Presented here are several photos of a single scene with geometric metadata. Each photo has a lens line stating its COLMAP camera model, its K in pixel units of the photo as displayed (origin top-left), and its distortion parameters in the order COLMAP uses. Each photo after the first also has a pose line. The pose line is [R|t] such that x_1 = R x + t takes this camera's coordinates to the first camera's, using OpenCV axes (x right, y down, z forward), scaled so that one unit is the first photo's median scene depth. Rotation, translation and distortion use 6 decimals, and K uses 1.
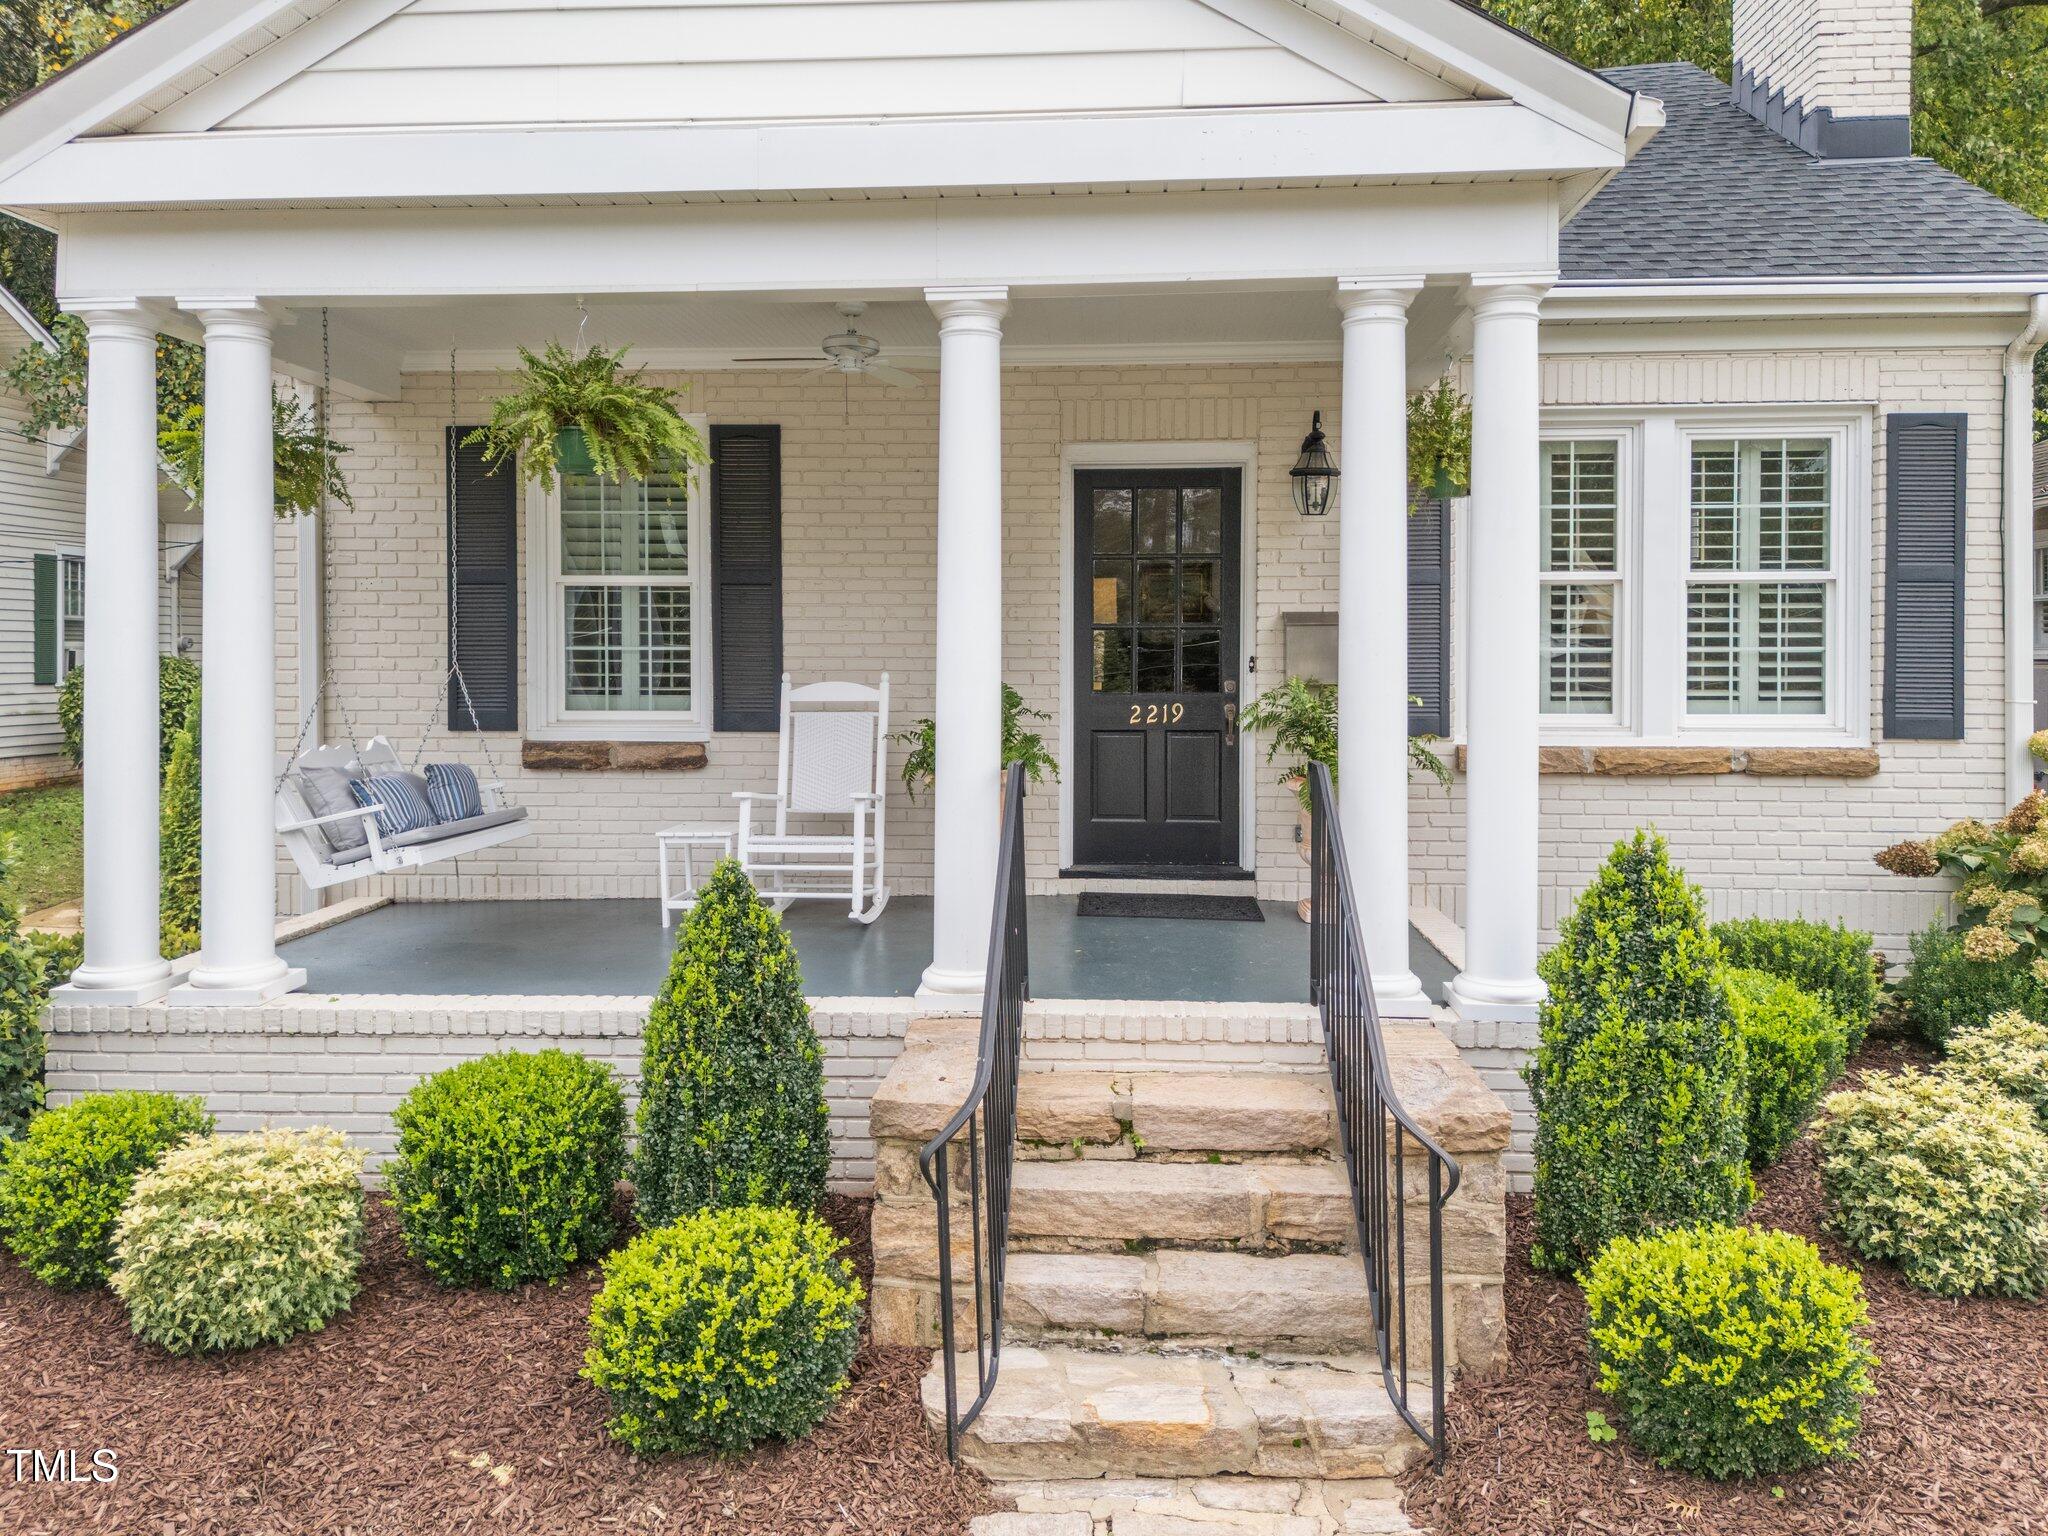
lens RADIAL K [[1539.5, 0, 1021.2], [0, 1539.5, 671.8], [0, 0, 1]] dist [0.049067, -0.041687]
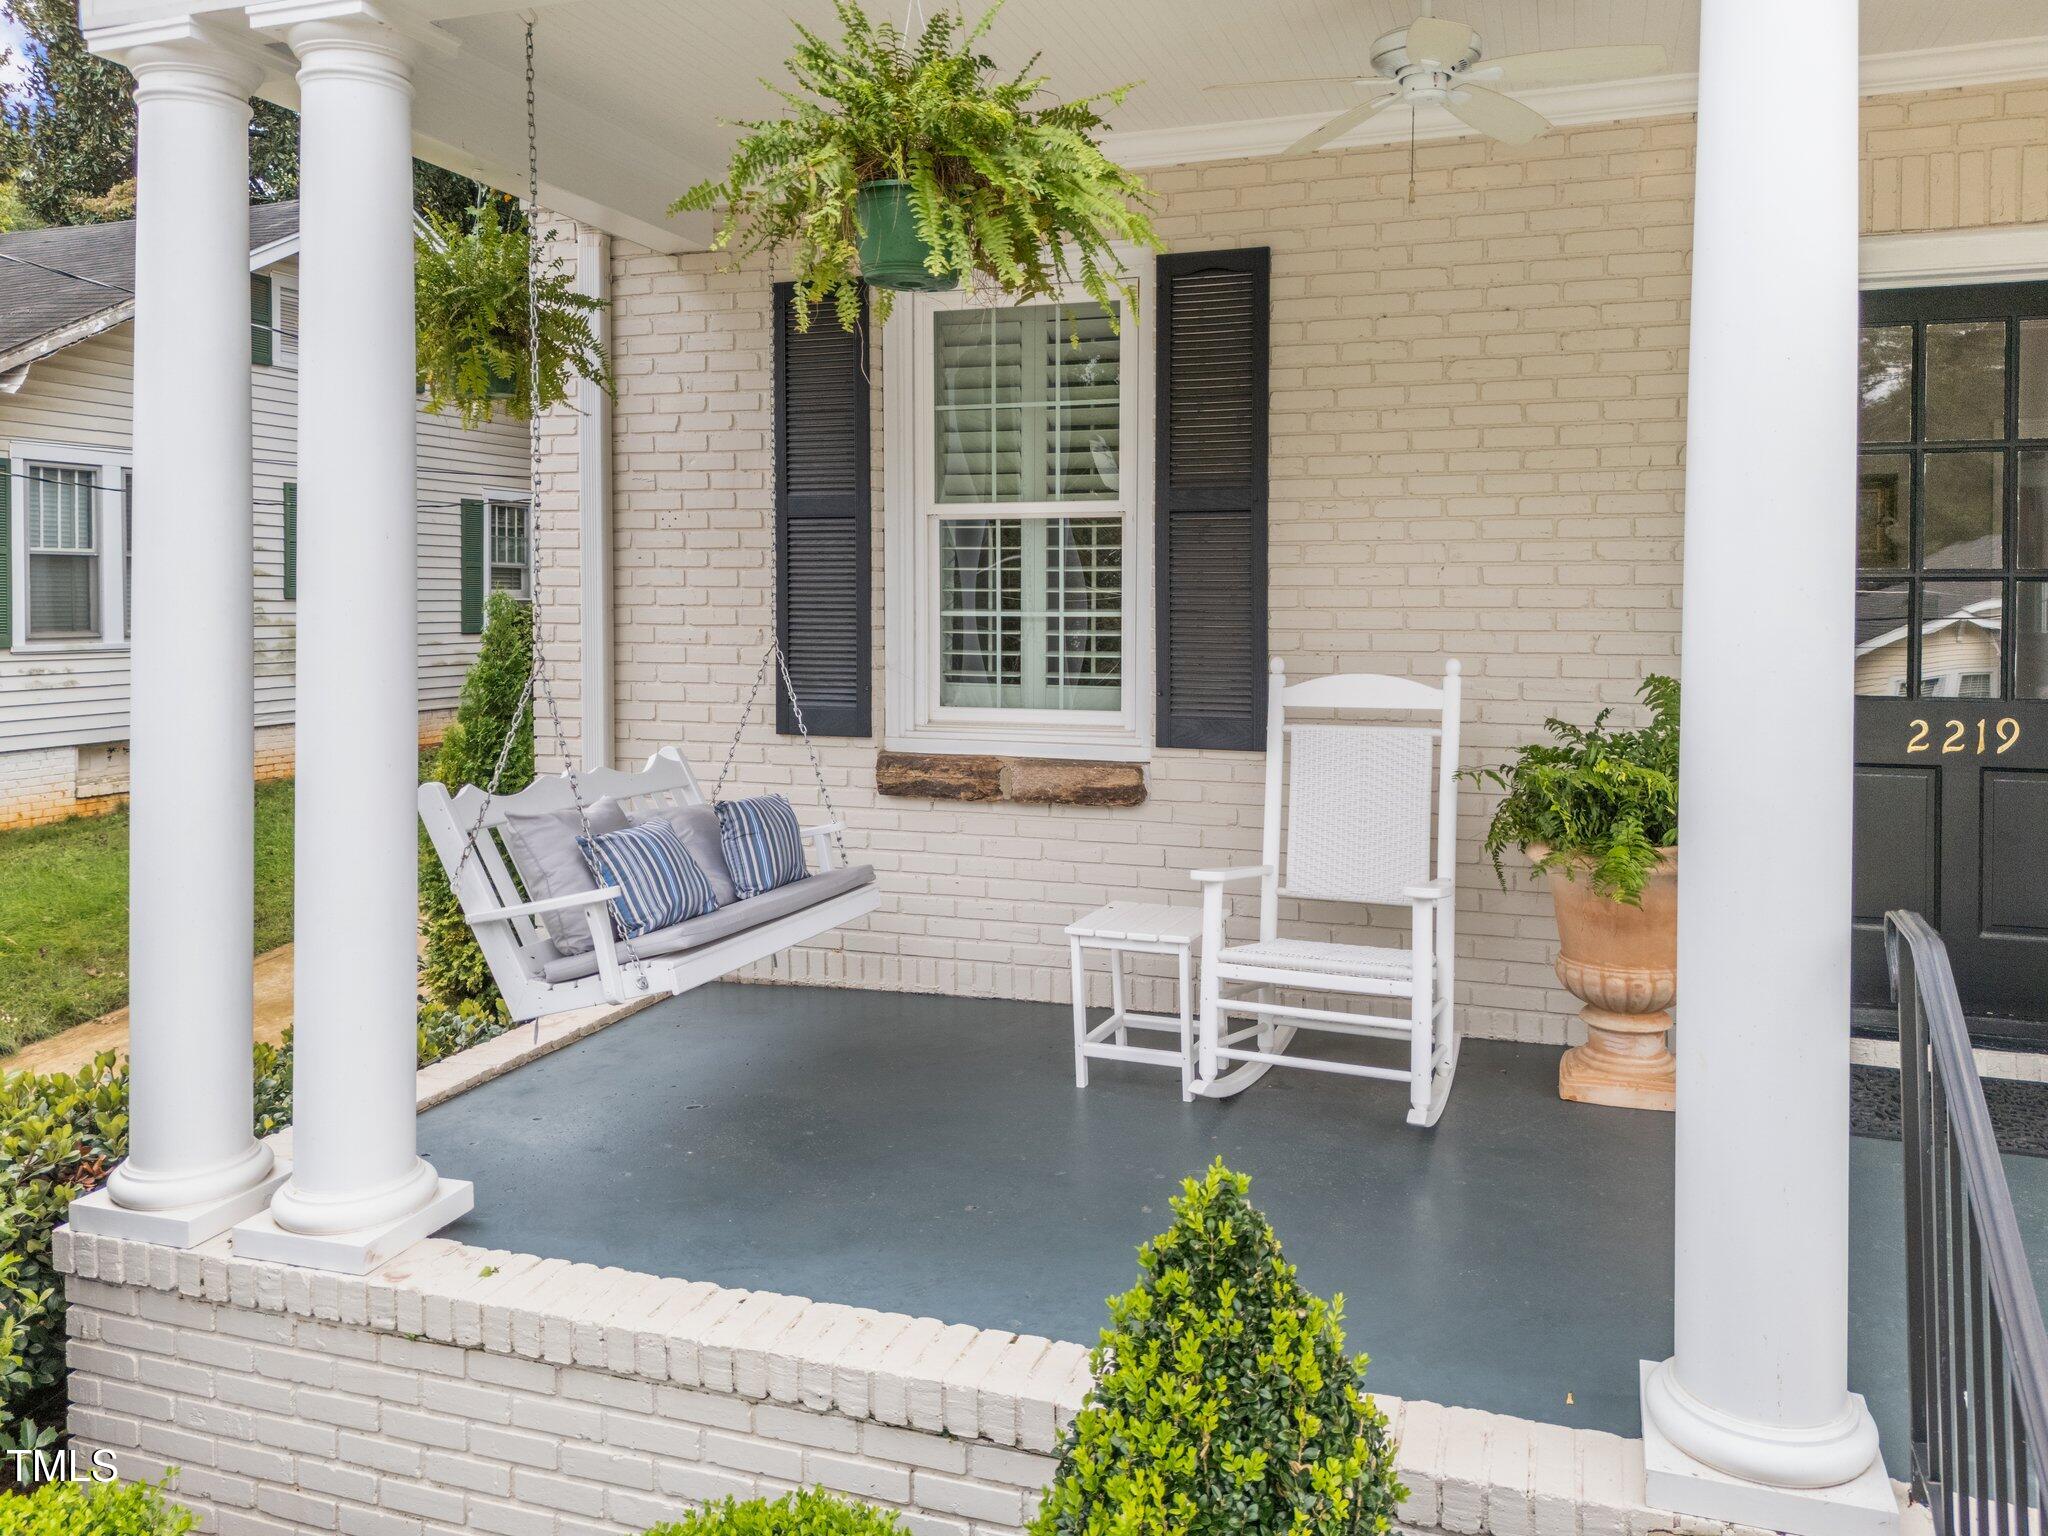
lens RADIAL K [[1551.9, 0, 1013.1], [0, 1551.9, 658.0], [0, 0, 1]] dist [0.038371, -0.012182]
pose [[0.961141, 0.010931, -0.275843, -0.084243], [-0.002738, 0.999544, 0.030070, -0.016681], [0.276046, -0.028146, 0.960732, 0.387436]]
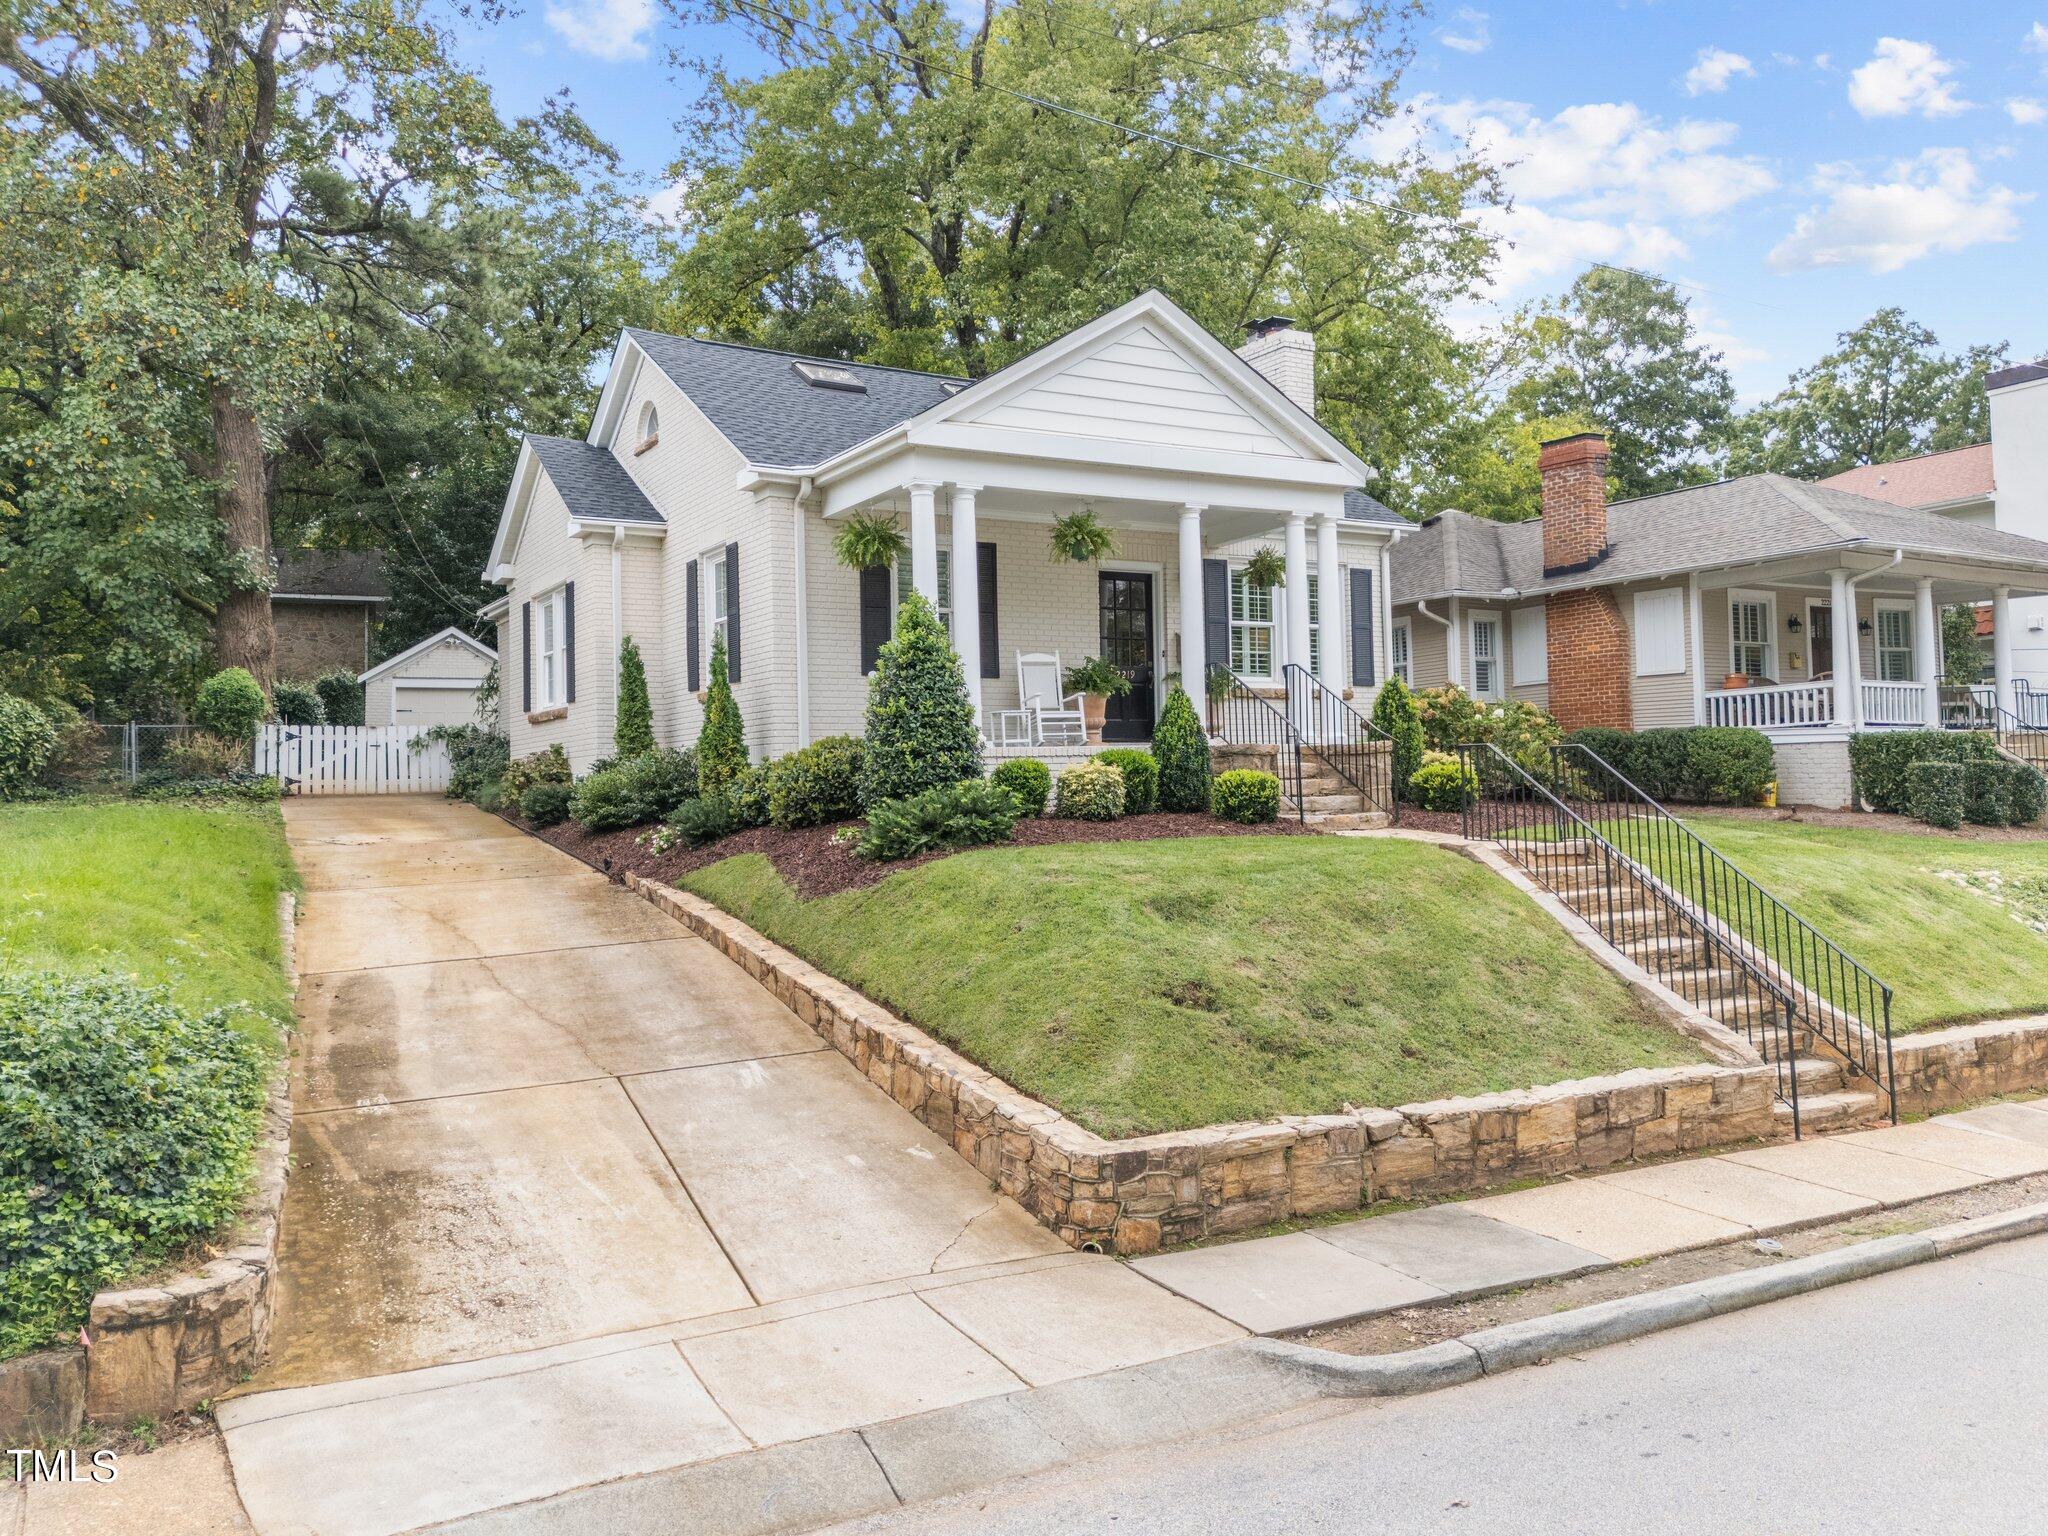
lens RADIAL K [[1549.3, 0, 1025.4], [0, 1549.3, 745.7], [0, 0, 1]] dist [0.056448, -0.049619]
pose [[0.828136, -0.003188, 0.560518, -1.432015], [0.030916, 0.998721, -0.039996, 0.235350], [-0.559674, 0.050451, 0.827176, -0.915435]]
